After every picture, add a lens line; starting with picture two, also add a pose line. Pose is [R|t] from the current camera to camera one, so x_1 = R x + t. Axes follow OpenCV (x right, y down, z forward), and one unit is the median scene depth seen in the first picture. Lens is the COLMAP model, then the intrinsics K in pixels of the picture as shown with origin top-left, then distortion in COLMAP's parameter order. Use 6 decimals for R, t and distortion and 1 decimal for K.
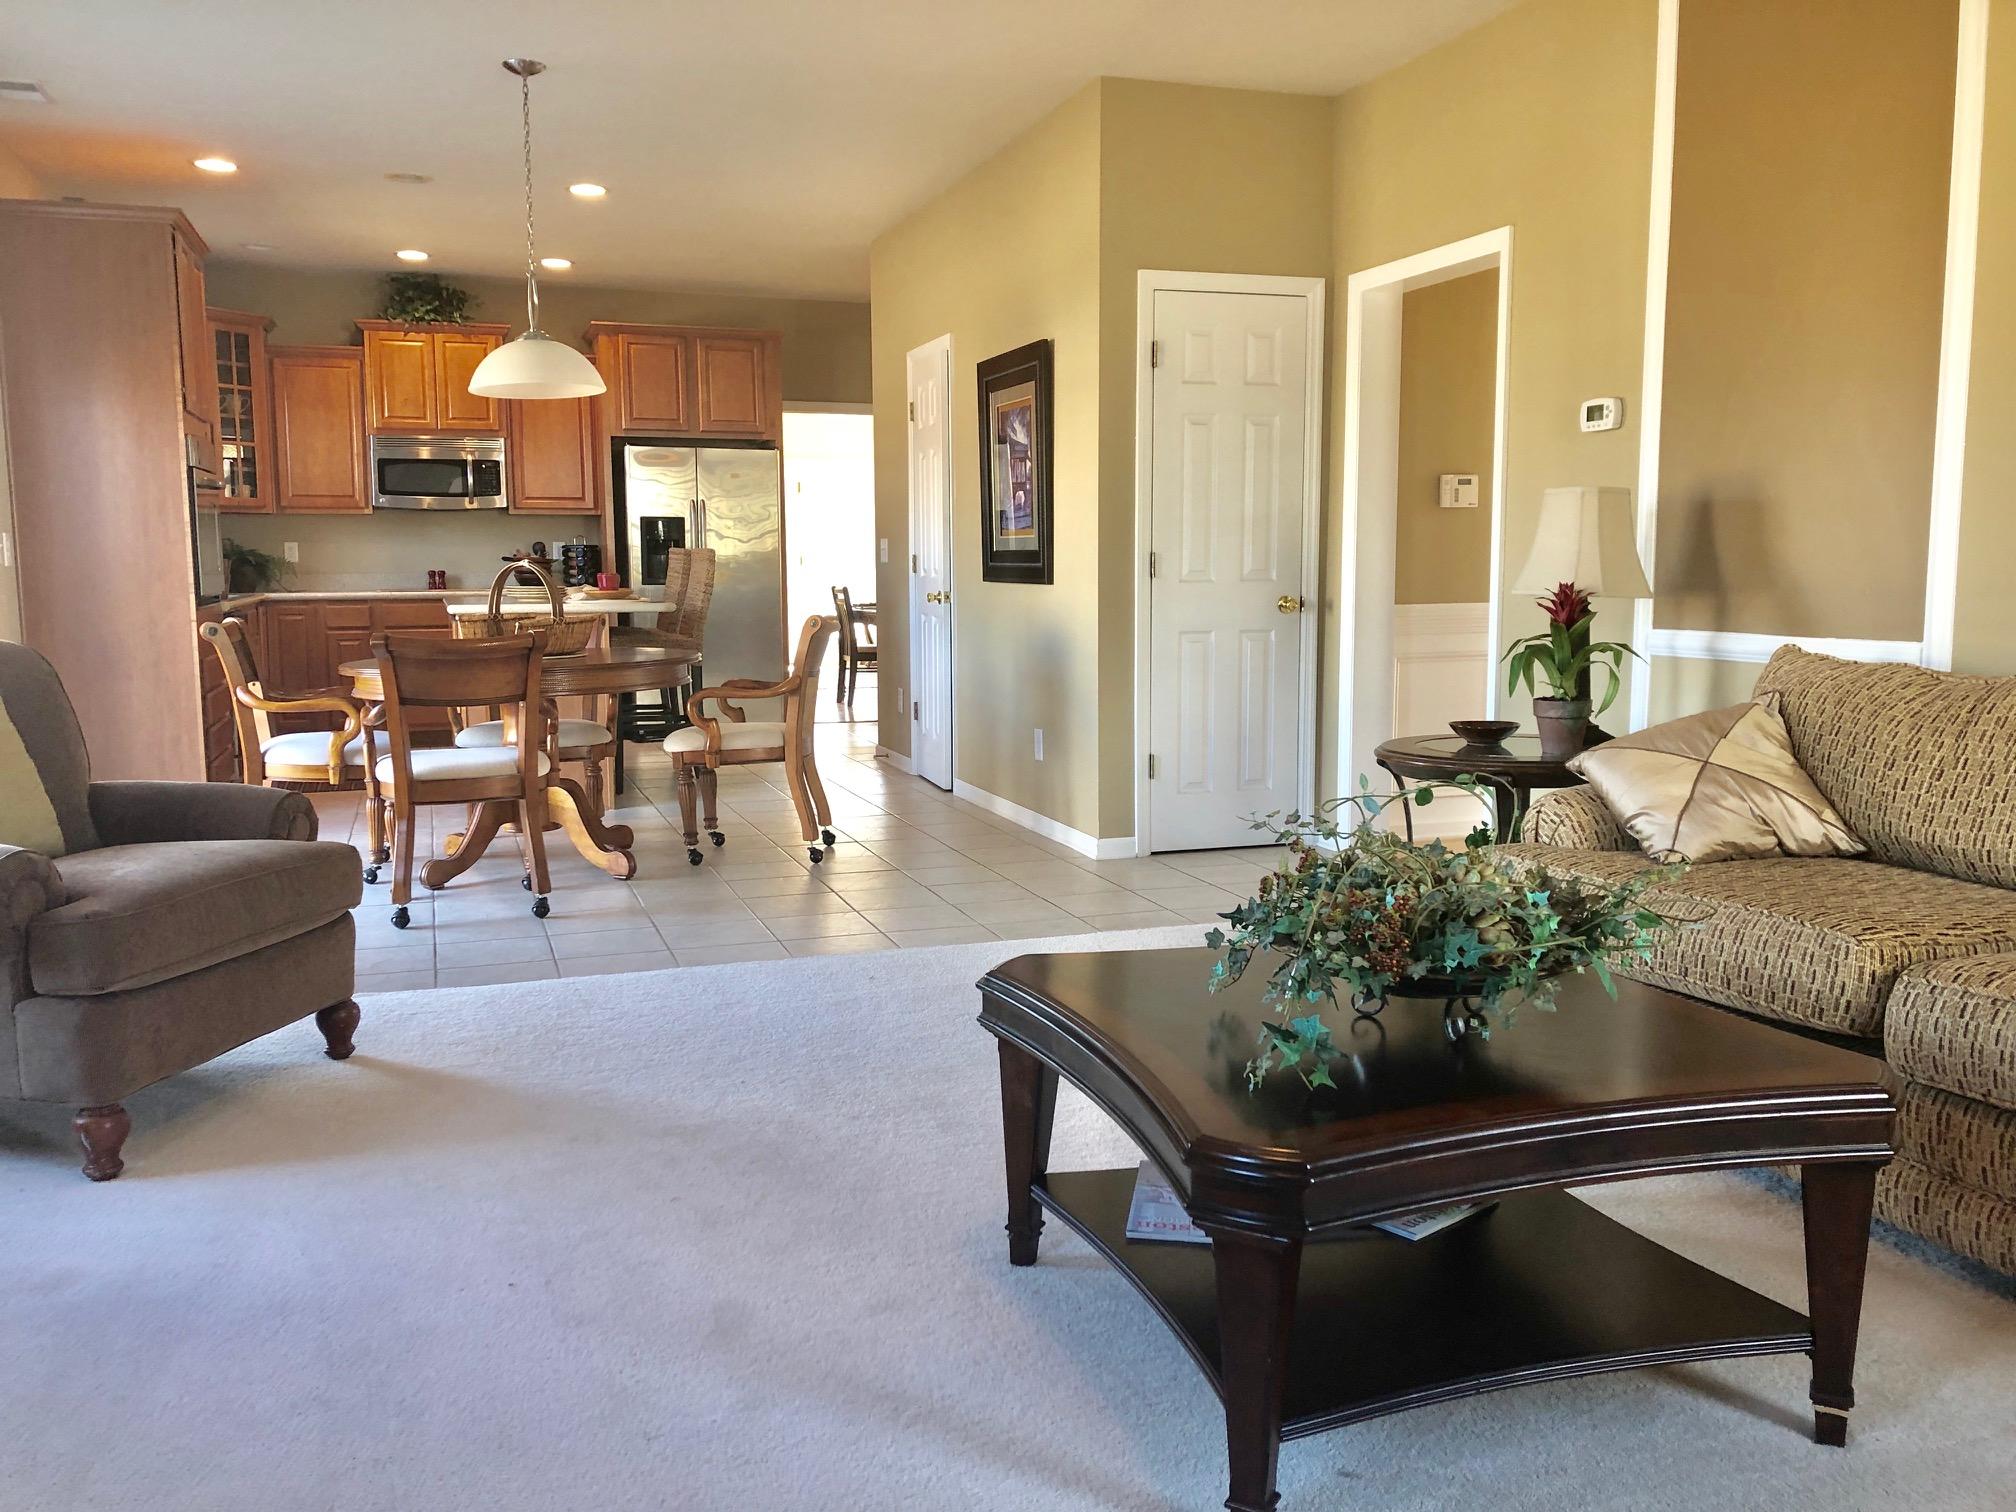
lens RADIAL K [[1689.2, 0, 1002.6], [0, 1689.2, 756.9], [0, 0, 1]] dist [-0.001914, 0.018735]
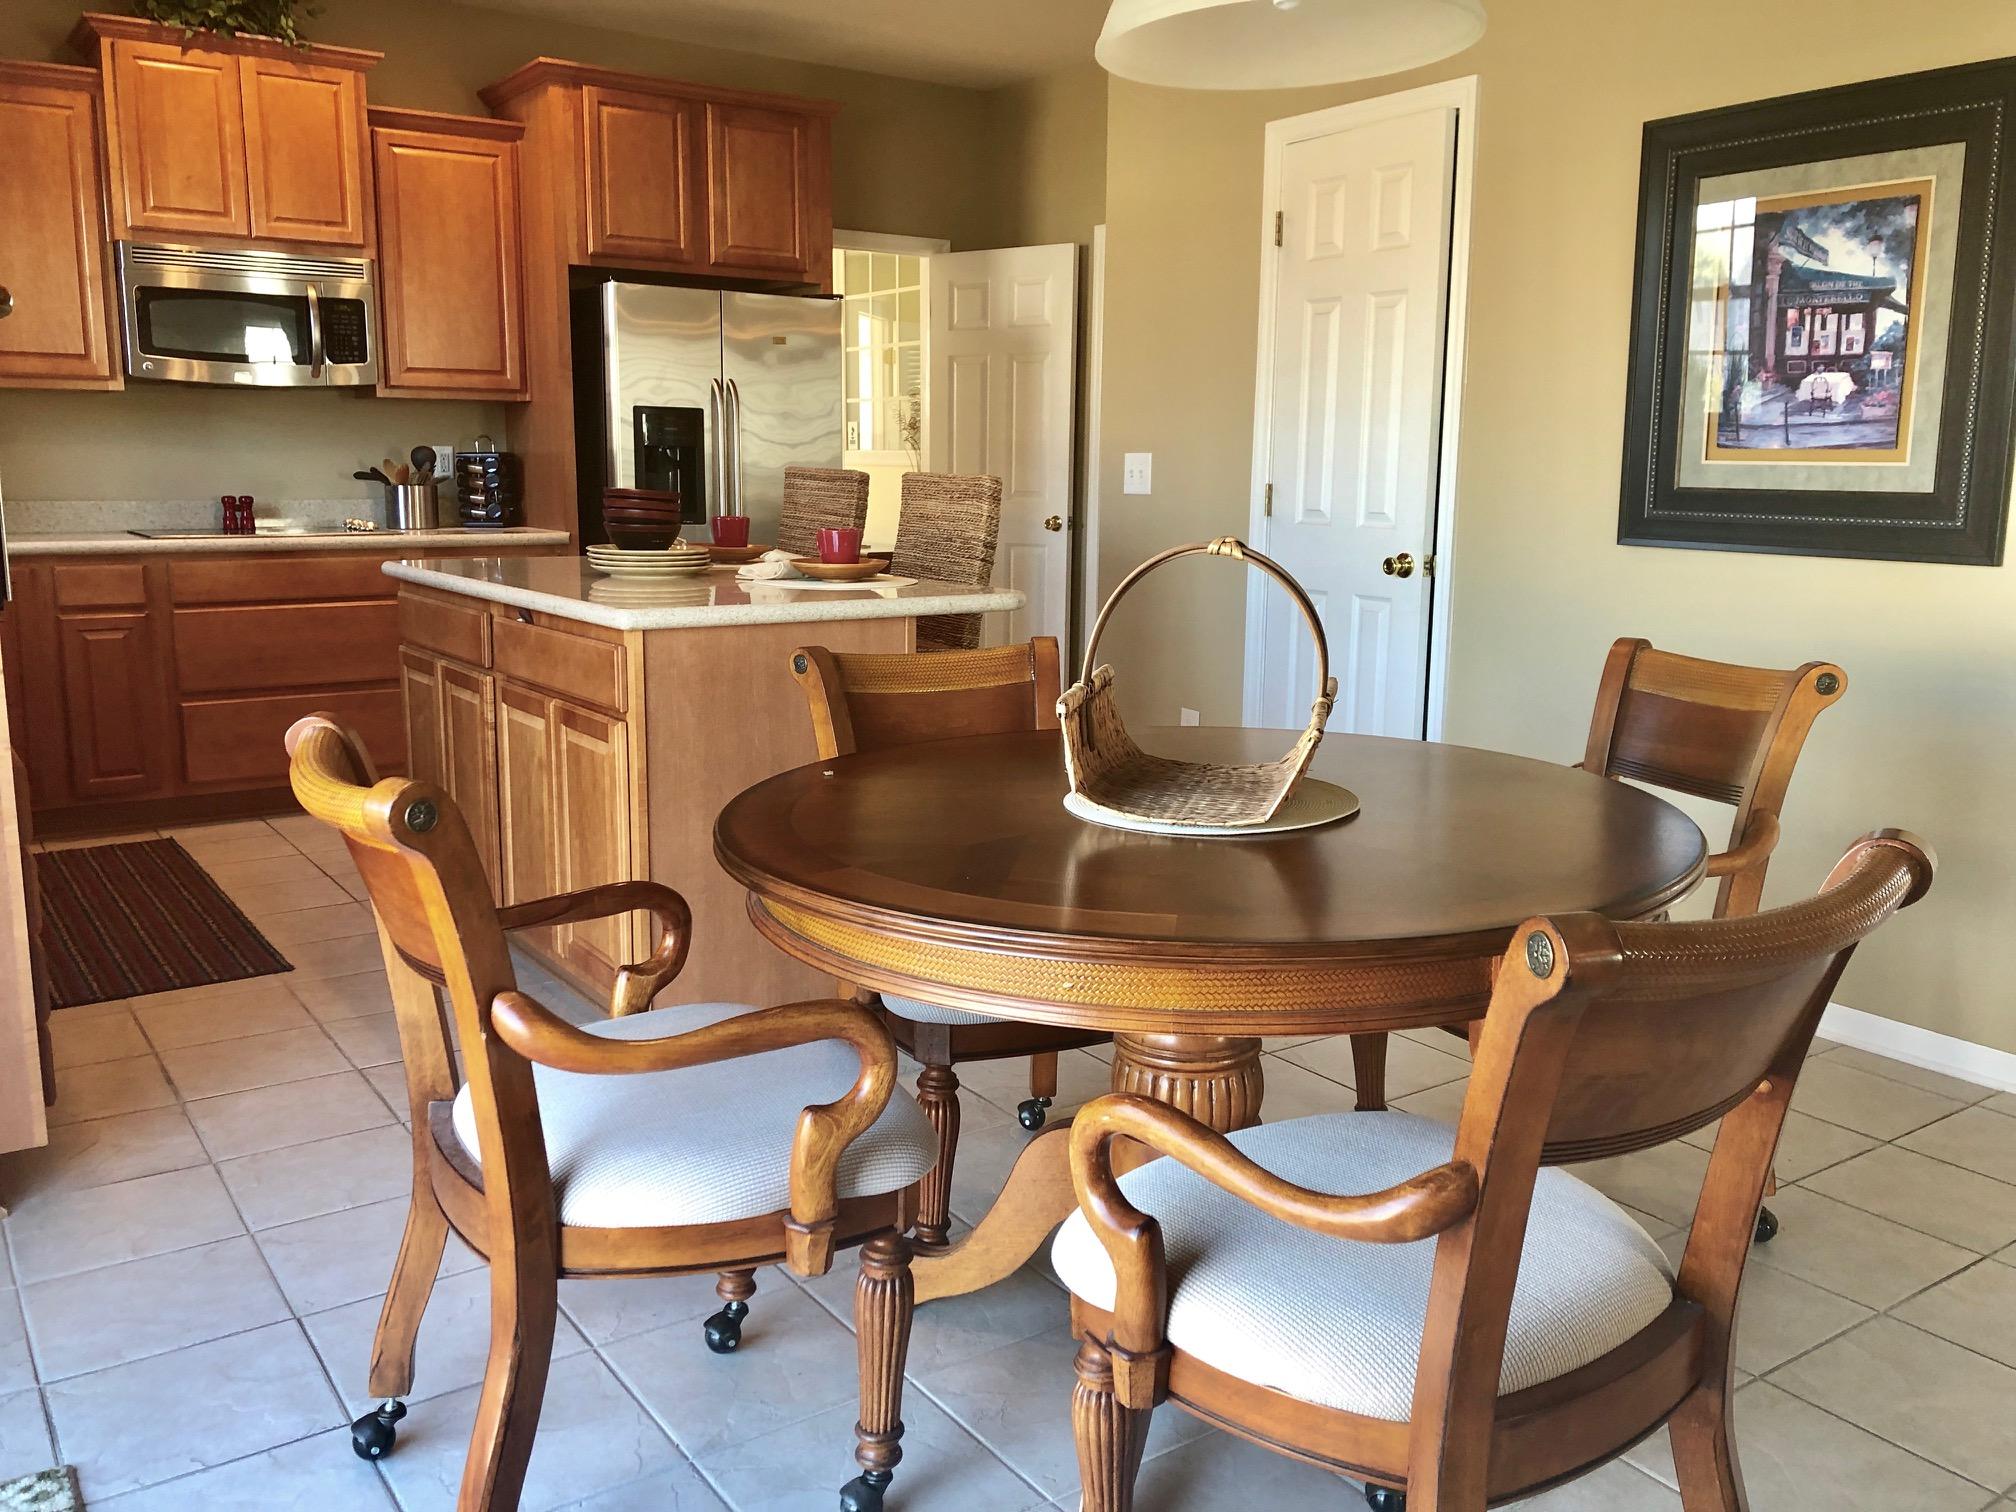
lens RADIAL K [[1689.2, 0, 1013.0], [0, 1689.2, 752.8], [0, 0, 1]] dist [-0.001914, 0.018735]
pose [[0.952811, -0.043427, 0.300440, -0.268815], [0.026945, 0.997907, 0.058786, -0.052908], [-0.302365, -0.047917, 0.951987, 0.395089]]
